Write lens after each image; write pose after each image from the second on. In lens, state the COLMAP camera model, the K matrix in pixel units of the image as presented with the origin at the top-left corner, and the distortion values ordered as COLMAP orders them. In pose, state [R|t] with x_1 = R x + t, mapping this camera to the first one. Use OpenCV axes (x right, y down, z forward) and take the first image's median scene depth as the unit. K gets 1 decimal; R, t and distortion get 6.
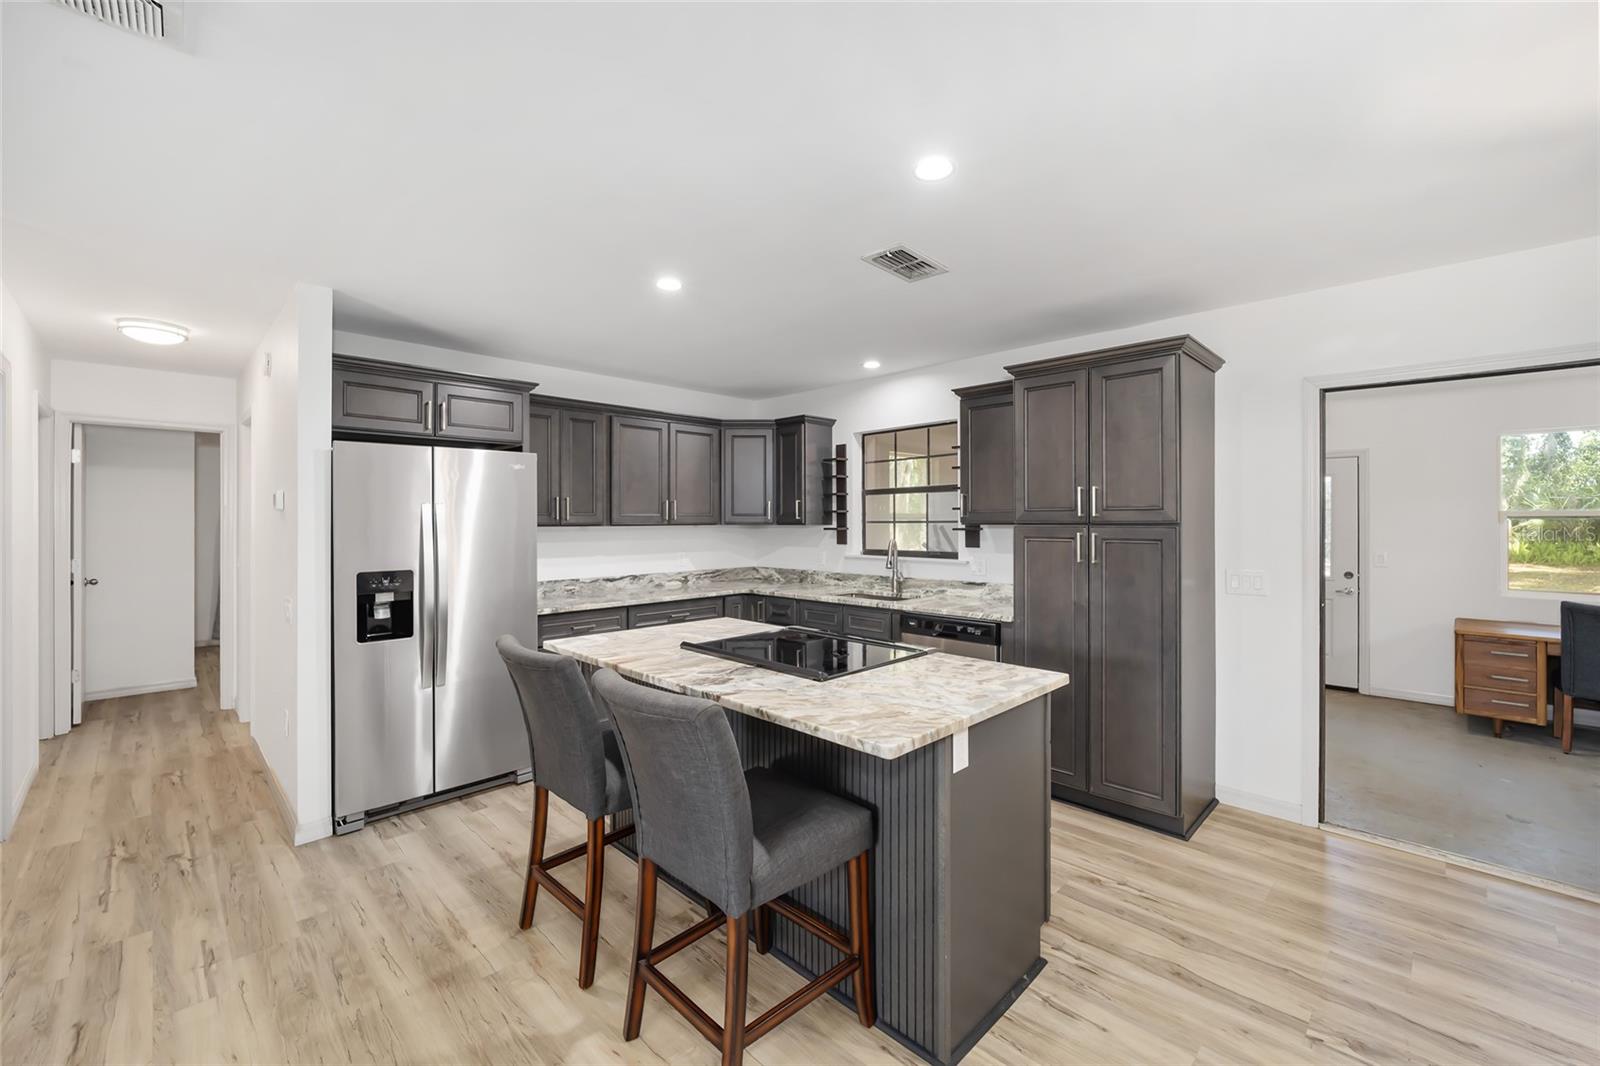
lens RADIAL K [[651.7, 0, 799.9], [0, 651.7, 519.0], [0, 0, 1]] dist [-0.002870, -0.001678]
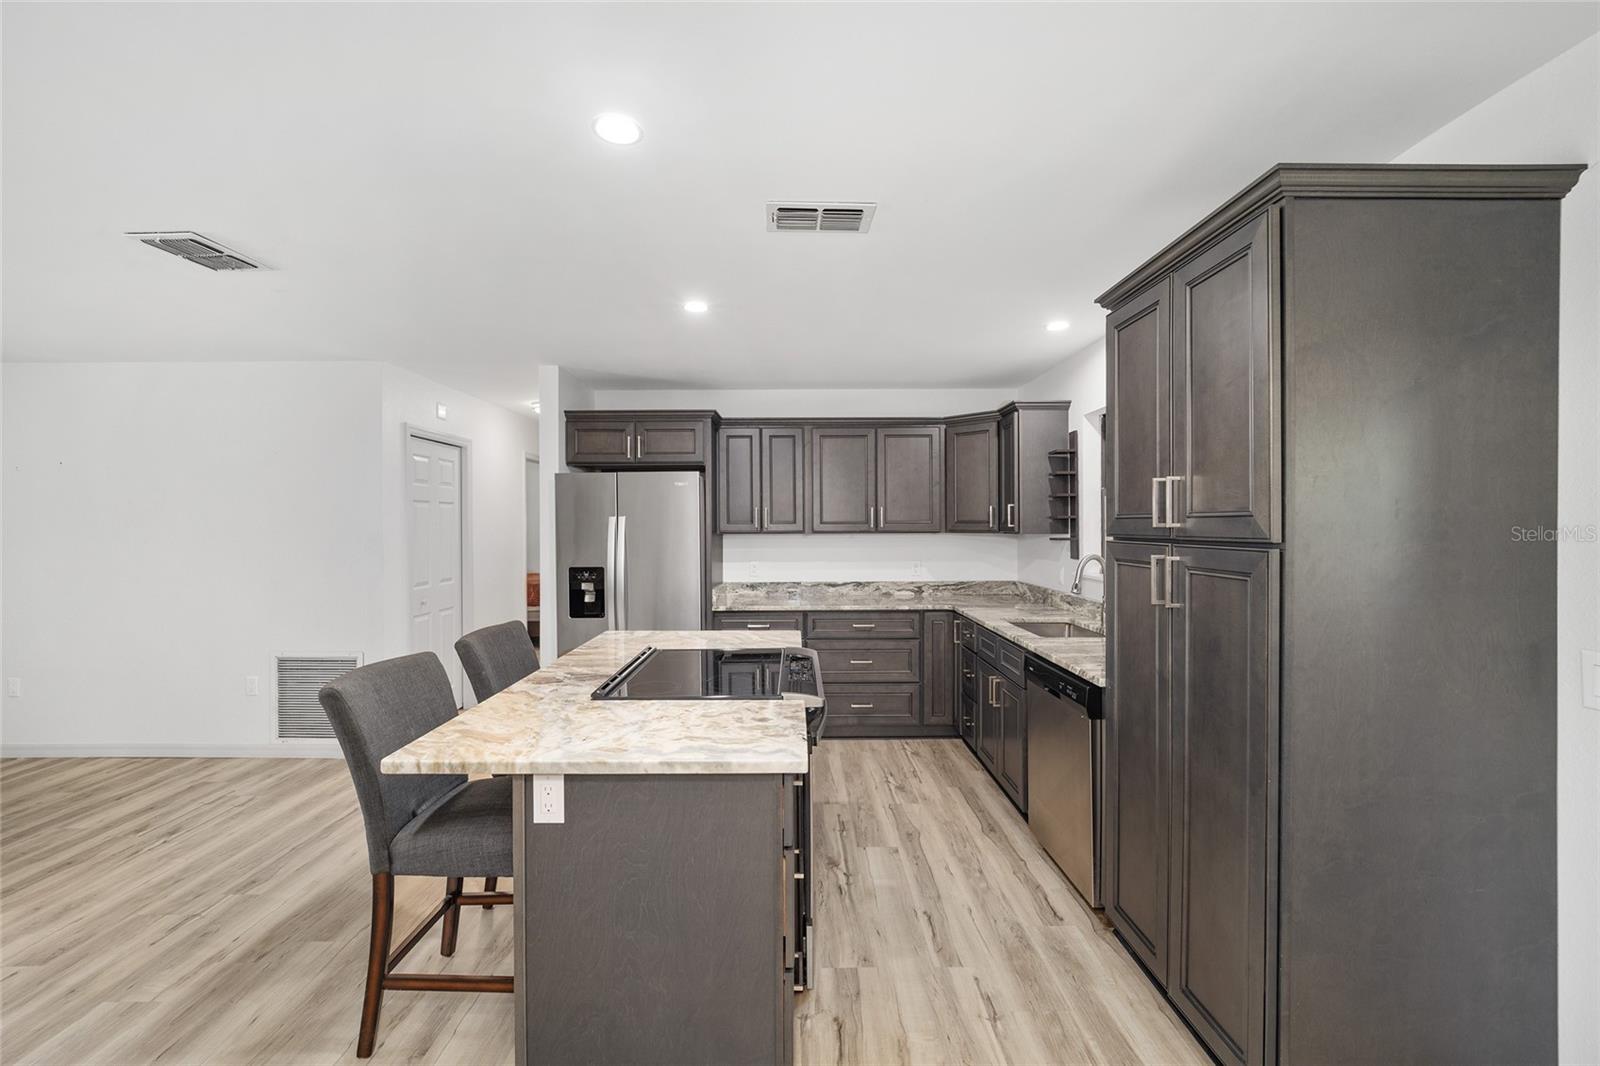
lens RADIAL K [[651.7, 0, 798.7], [0, 651.7, 529.6], [0, 0, 1]] dist [-0.002870, -0.001678]
pose [[0.706582, 0.005684, -0.707609, 0.467414], [0.003772, 0.999923, 0.011799, -0.008483], [0.707621, -0.011006, 0.706506, 0.262740]]
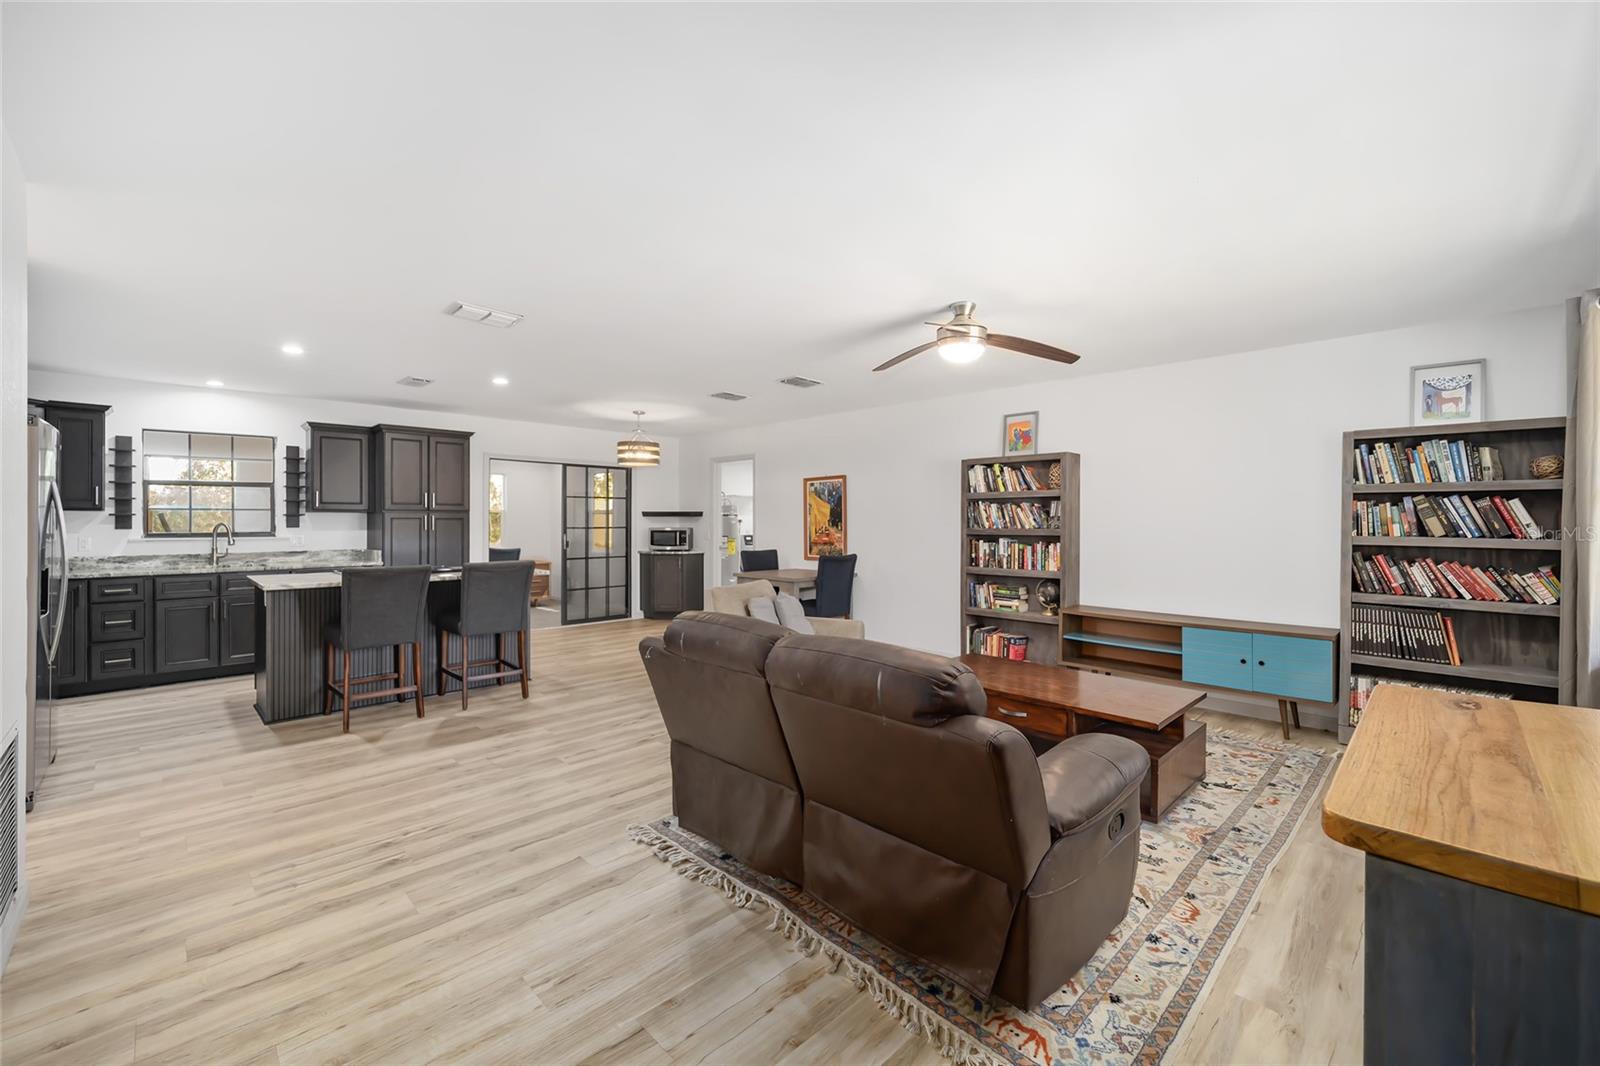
lens RADIAL K [[651.7, 0, 798.9], [0, 651.7, 521.6], [0, 0, 1]] dist [-0.002870, -0.001678]
pose [[0.004527, -0.000992, 0.999989, -1.211367], [-0.004808, 0.999988, 0.001014, 0.024256], [-0.999978, -0.004812, 0.004522, -0.135486]]
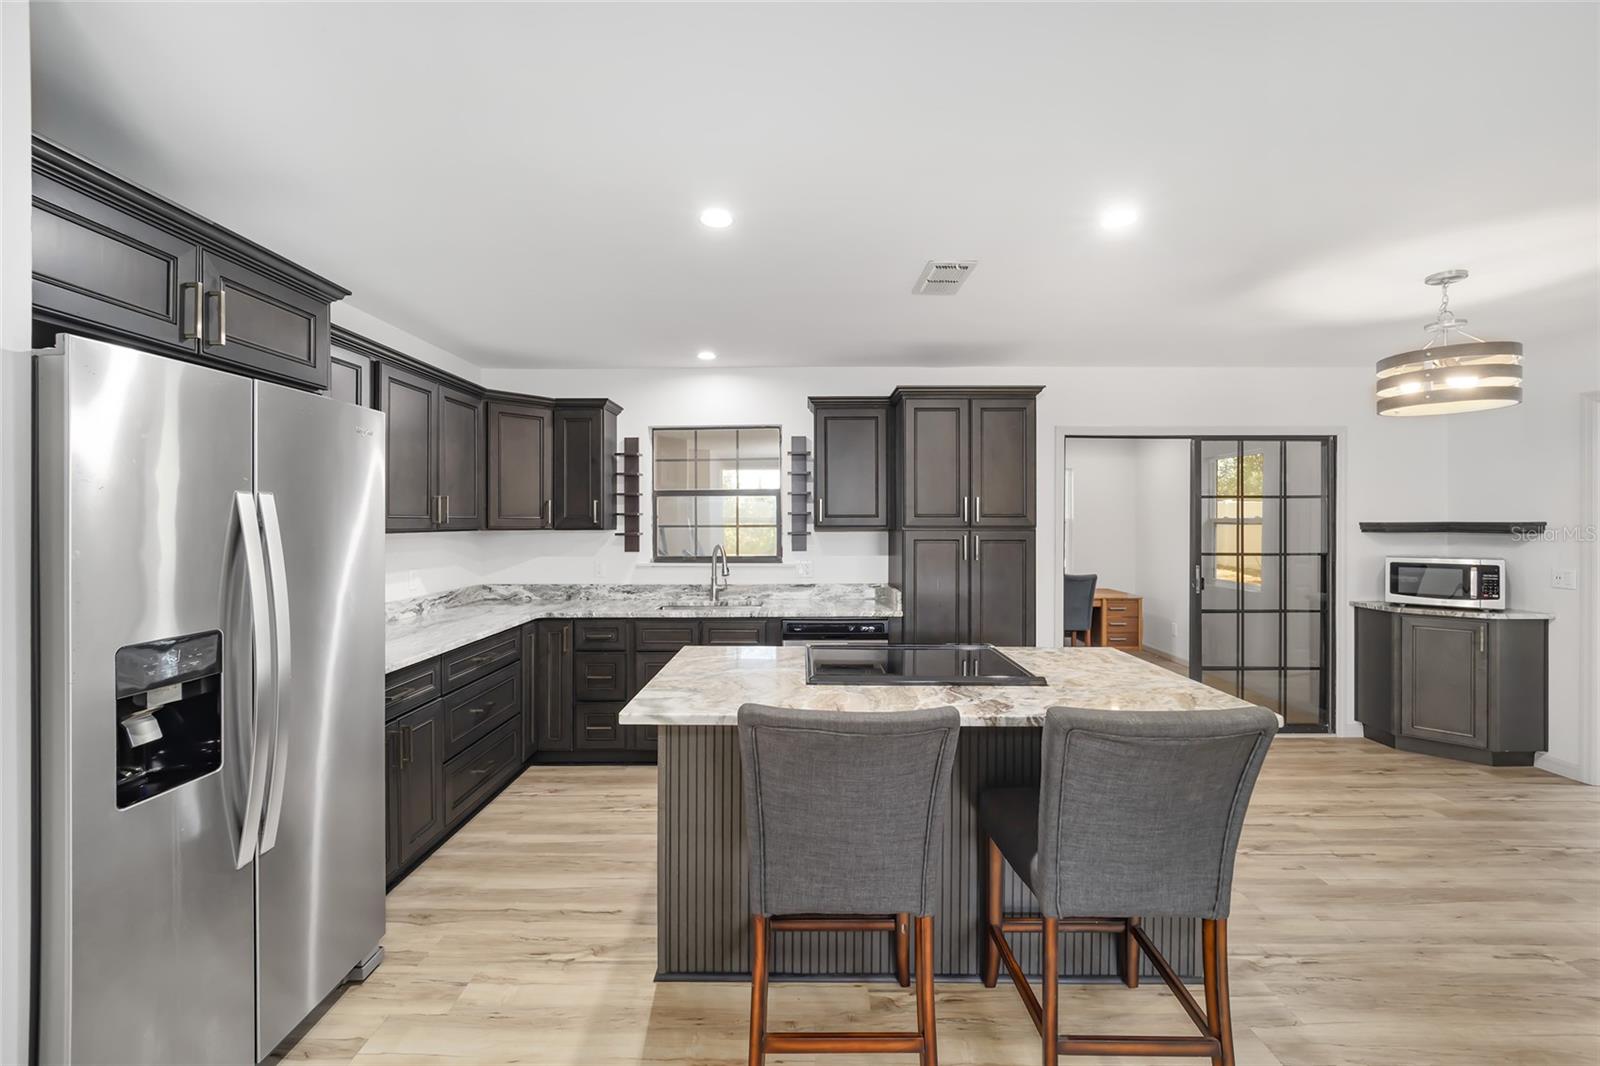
lens RADIAL K [[651.7, 0, 794.9], [0, 651.7, 524.5], [0, 0, 1]] dist [-0.002870, -0.001678]
pose [[0.717756, -0.000191, 0.696295, -0.472350], [-0.002922, 0.999990, 0.003286, -0.001336], [-0.696289, -0.004393, 0.717748, 0.271133]]
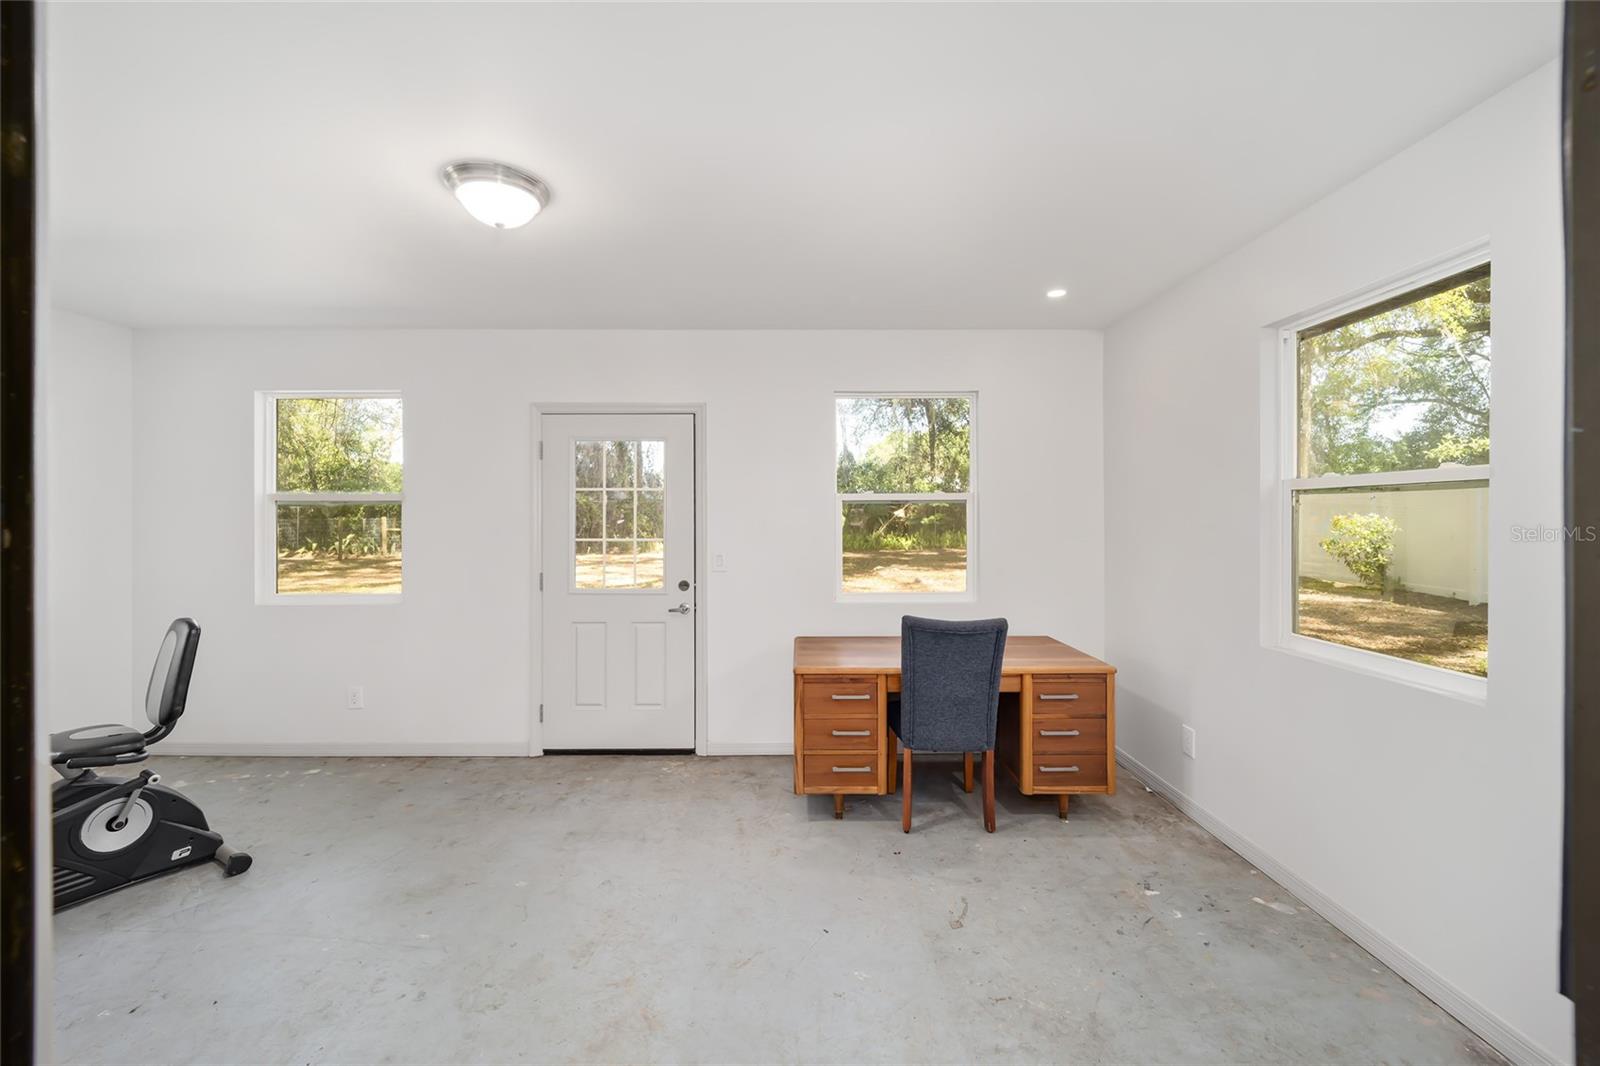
lens RADIAL K [[651.7, 0, 800.0], [0, 651.7, 526.5], [0, 0, 1]] dist [-0.002870, -0.001678]
pose [[0.700254, -0.007062, 0.713859, 0.612132], [-0.000131, 0.999950, 0.010021, 0.024941], [-0.713894, -0.007111, 0.700218, 0.600745]]
